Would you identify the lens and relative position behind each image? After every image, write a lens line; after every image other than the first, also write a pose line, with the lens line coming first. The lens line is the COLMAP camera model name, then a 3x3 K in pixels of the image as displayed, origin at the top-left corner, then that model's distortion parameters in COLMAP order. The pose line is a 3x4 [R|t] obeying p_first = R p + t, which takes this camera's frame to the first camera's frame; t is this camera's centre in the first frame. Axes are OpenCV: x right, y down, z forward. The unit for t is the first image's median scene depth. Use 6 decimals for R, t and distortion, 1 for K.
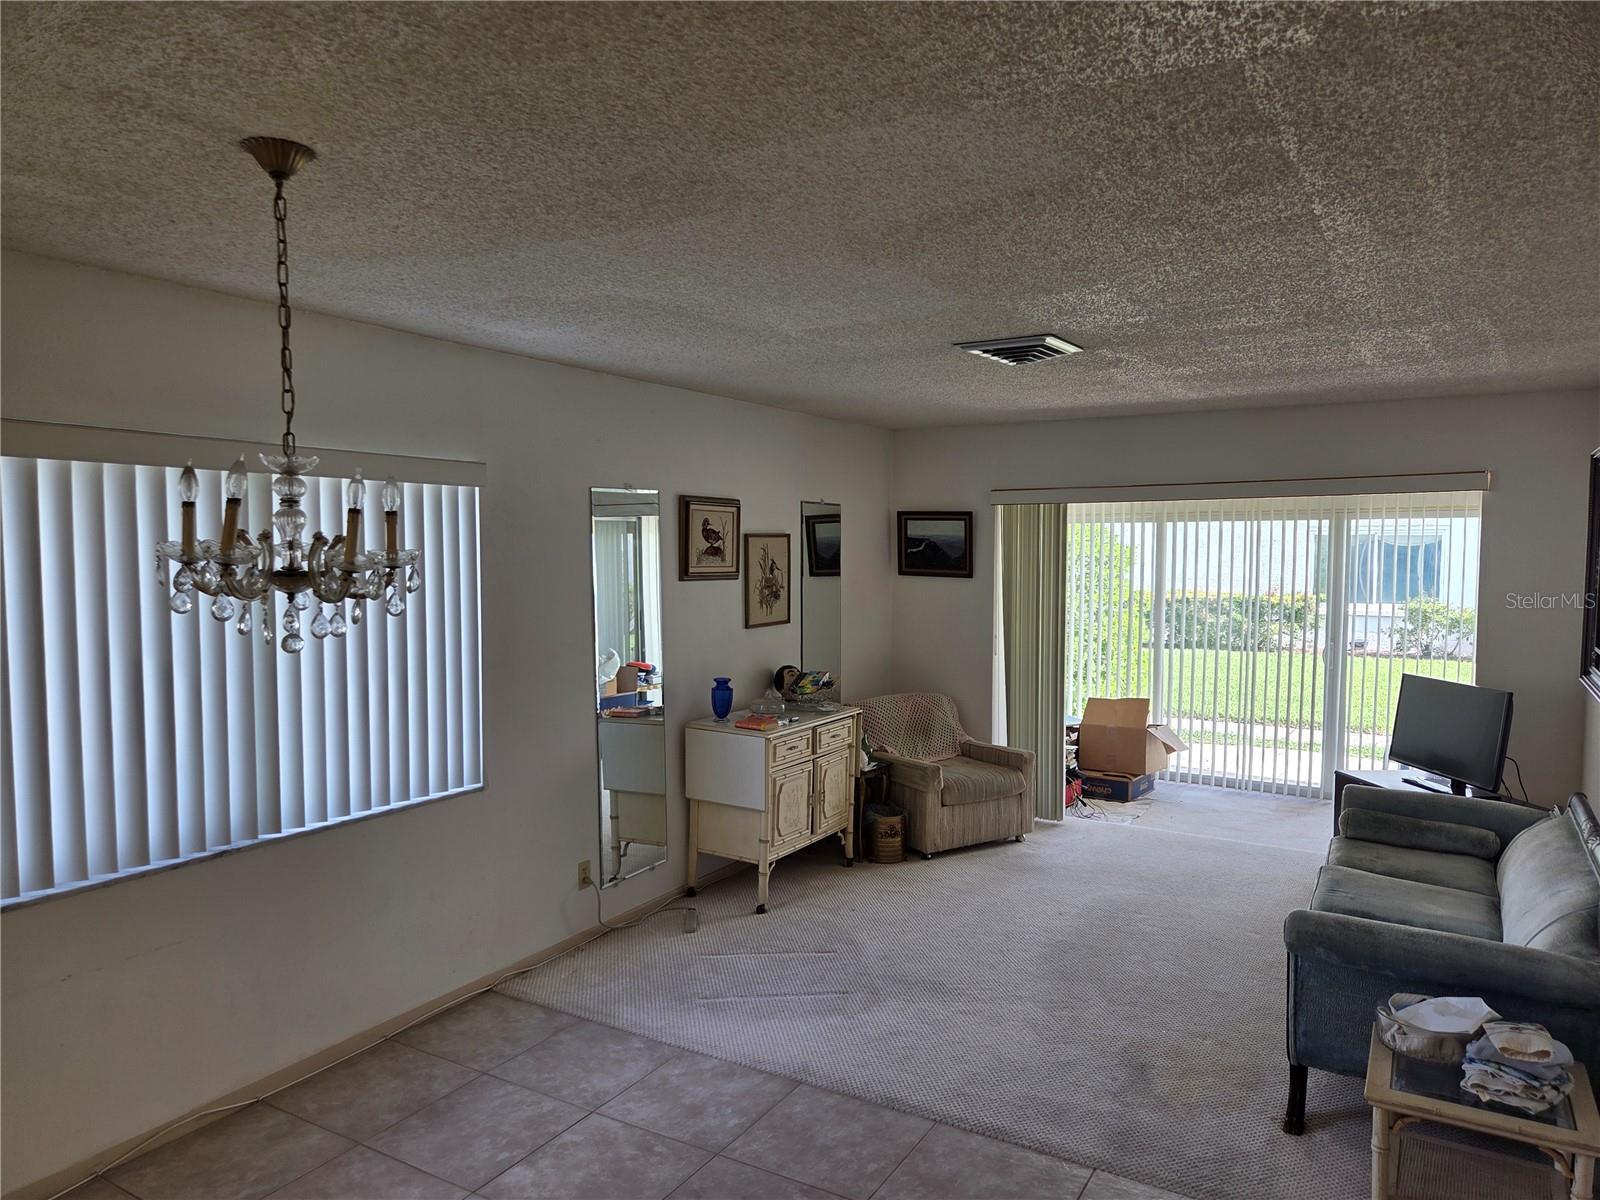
lens RADIAL K [[1067.3, 0, 795.2], [0, 1067.3, 598.7], [0, 0, 1]] dist [0.065061, -0.053036]
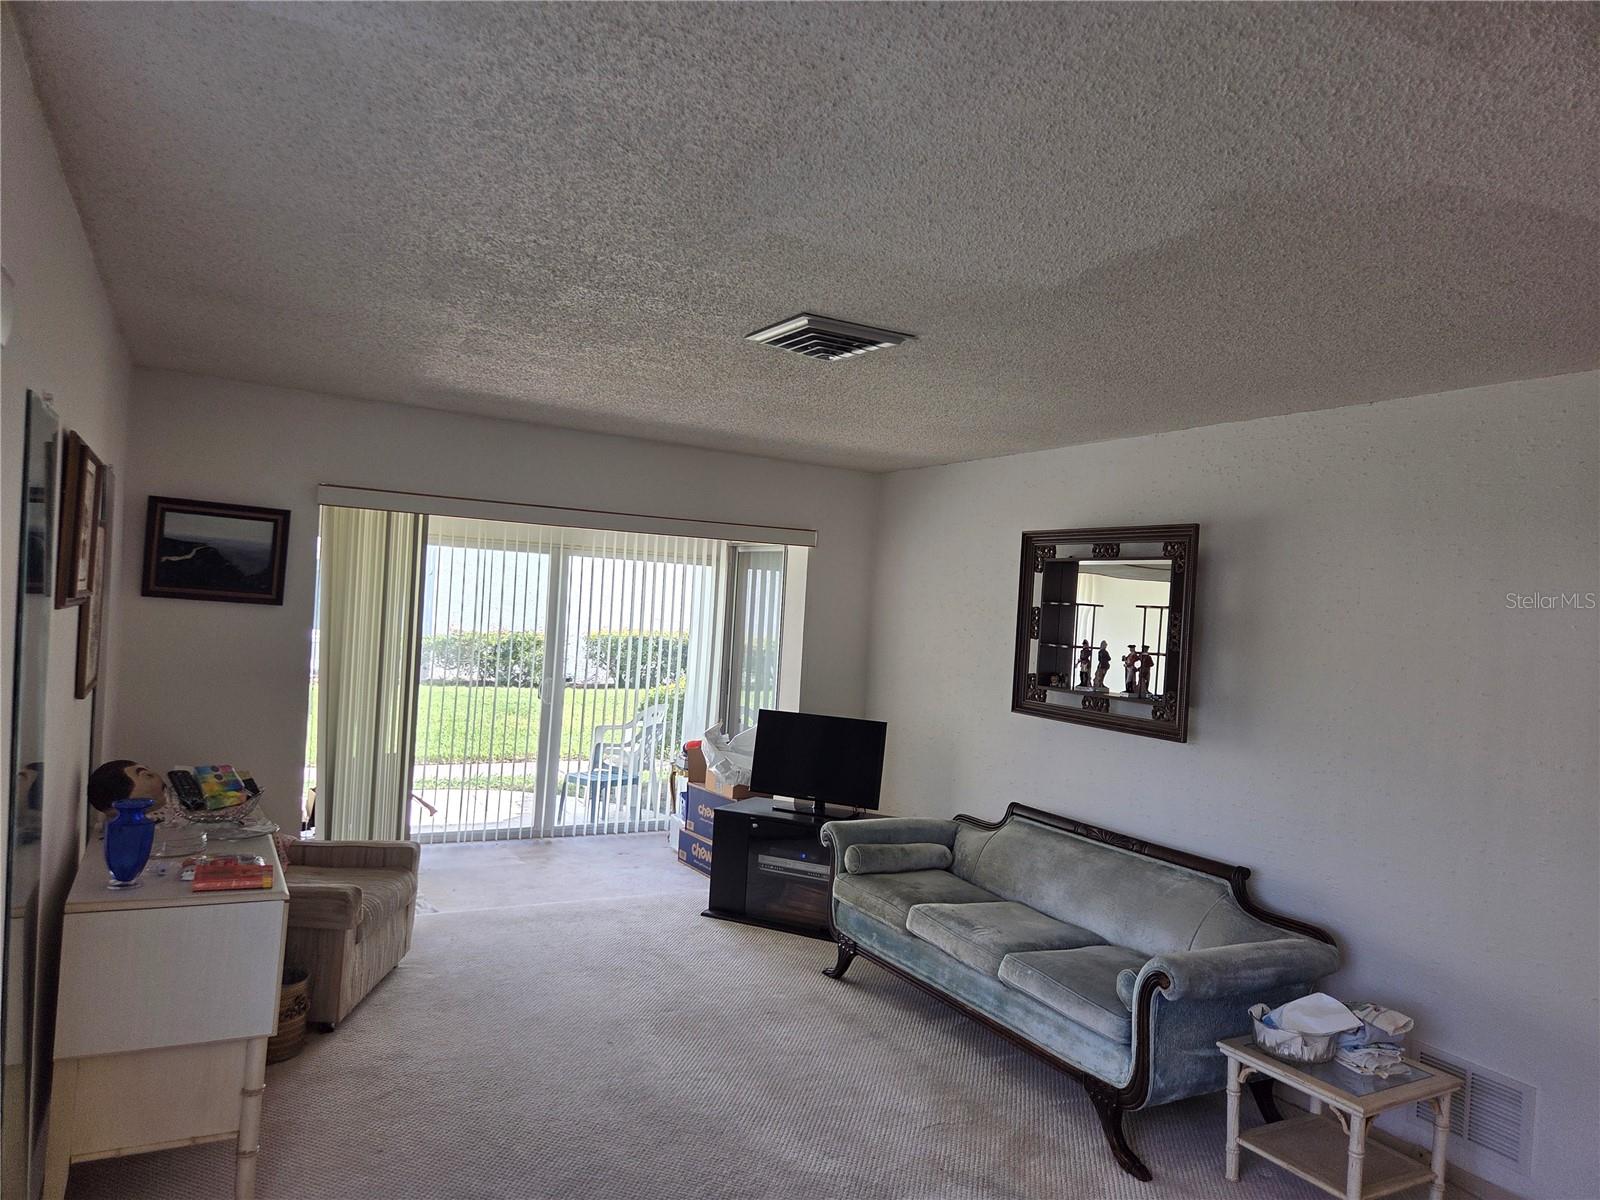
lens RADIAL K [[1067.3, 0, 795.2], [0, 1067.3, 598.7], [0, 0, 1]] dist [0.065061, -0.053036]
pose [[0.495357, 0.032250, 0.868091, -0.346380], [-0.017085, 0.999479, -0.027382, -0.012423], [-0.868521, -0.001268, 0.495650, 0.443389]]
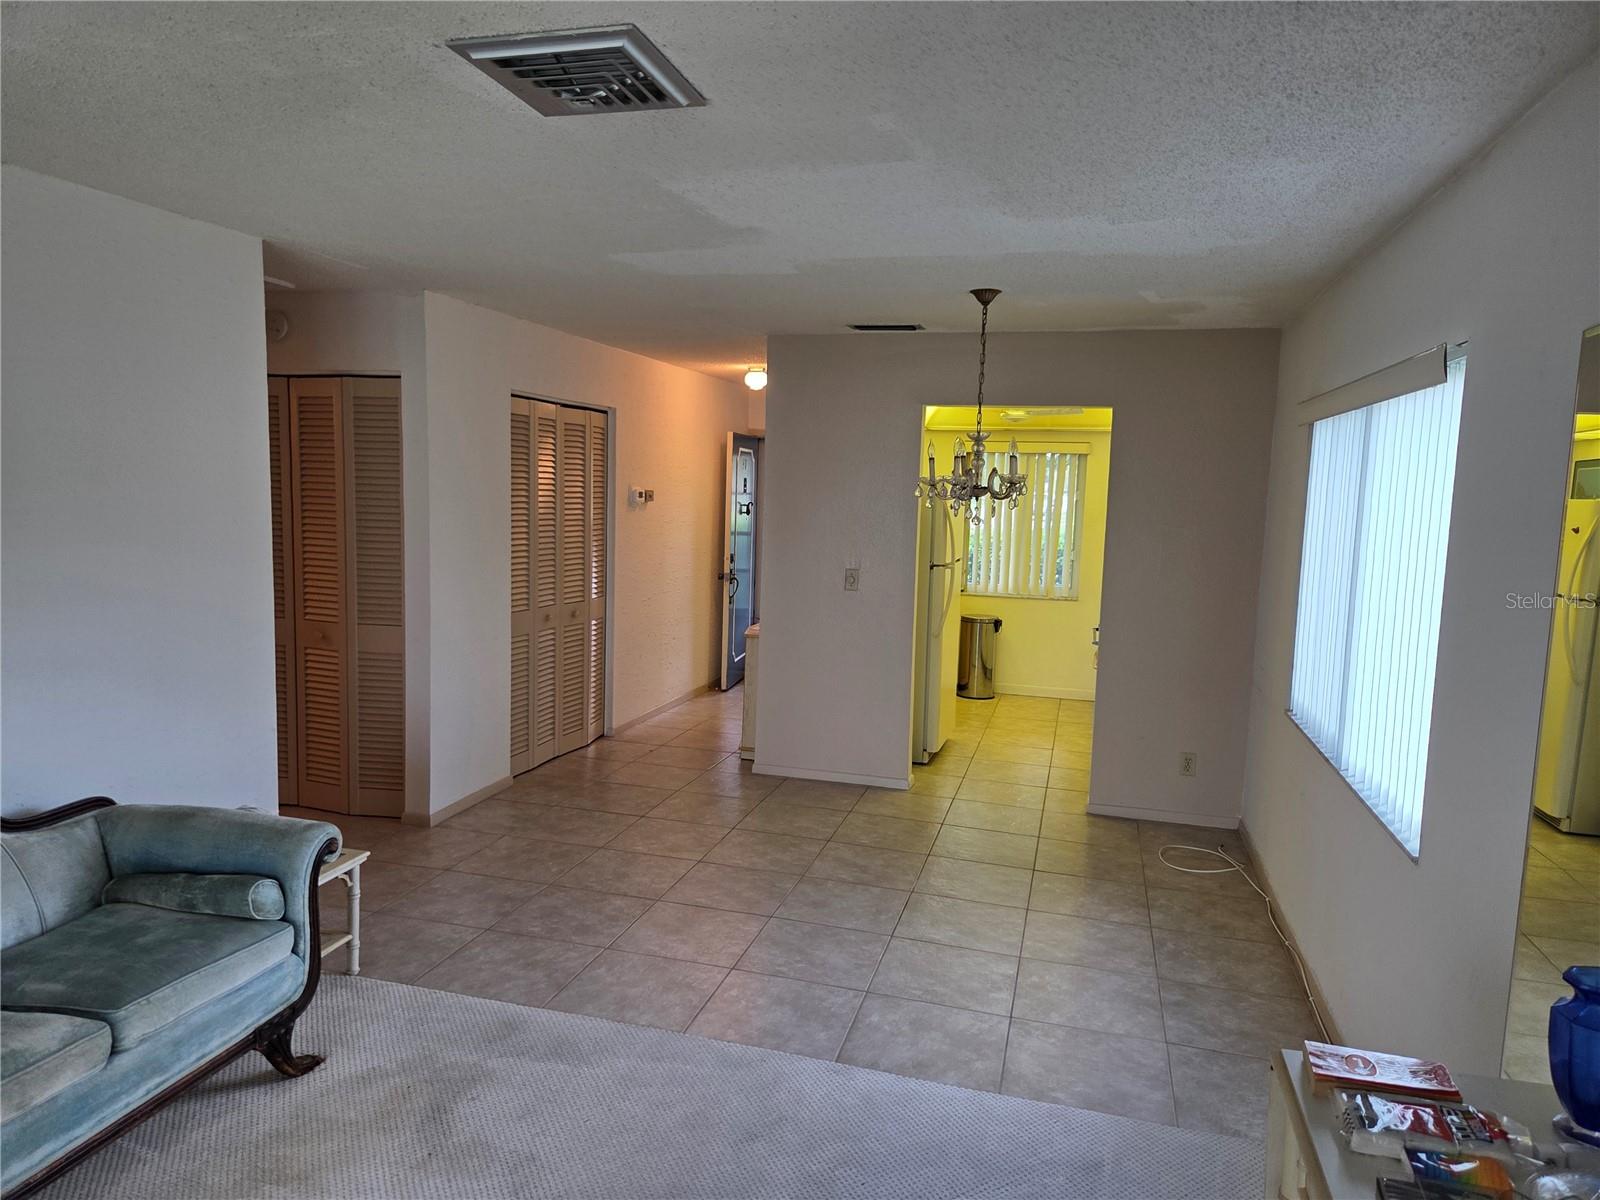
lens RADIAL K [[1079.7, 0, 793.2], [0, 1079.7, 601.9], [0, 0, 1]] dist [0.066407, -0.053348]
pose [[-0.960845, 0.003530, -0.277063, 0.182185], [-0.040950, 0.987130, 0.154588, -0.045098], [0.274043, 0.159881, -0.948335, 1.121954]]
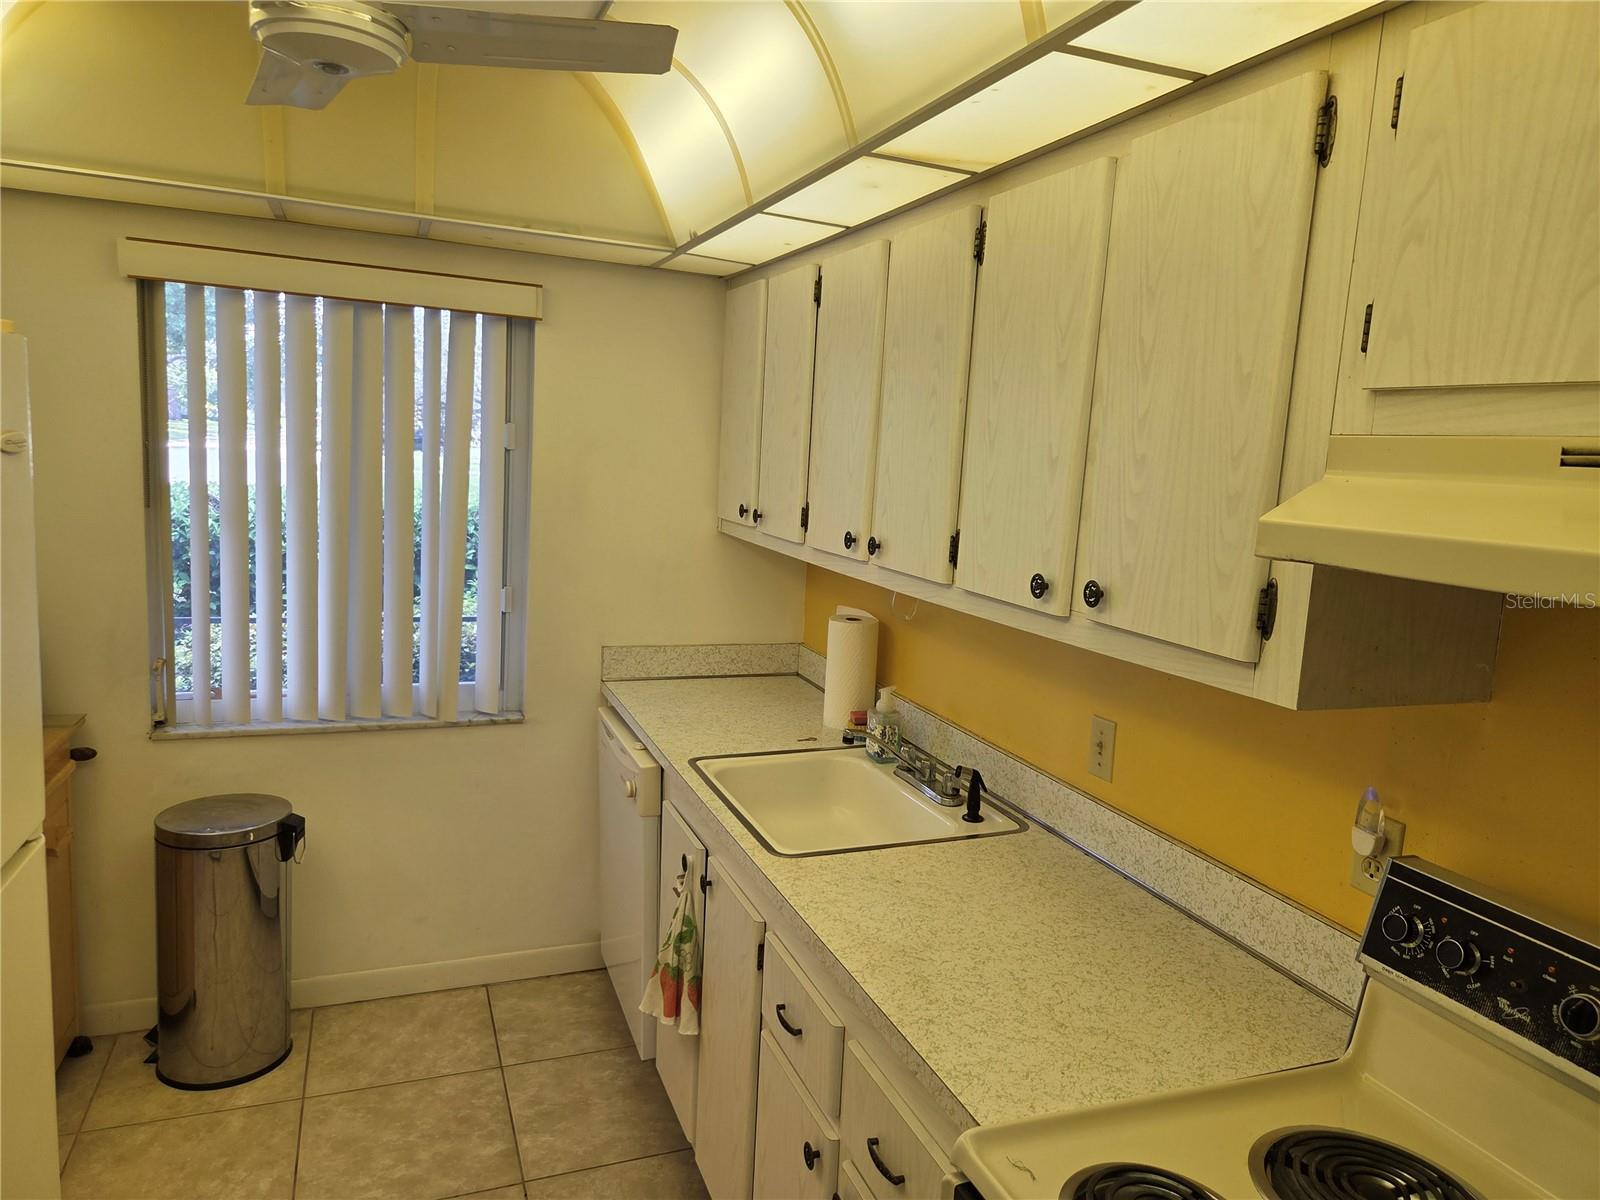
lens RADIAL K [[1058.2, 0, 819.0], [0, 1058.2, 595.1], [0, 0, 1]] dist [0.068877, -0.056778]
pose [[-0.591656, 0.078068, -0.802402, -0.292343], [-0.096379, 0.981313, 0.166540, 0.003056], [0.800409, 0.175869, -0.573076, 0.180803]]
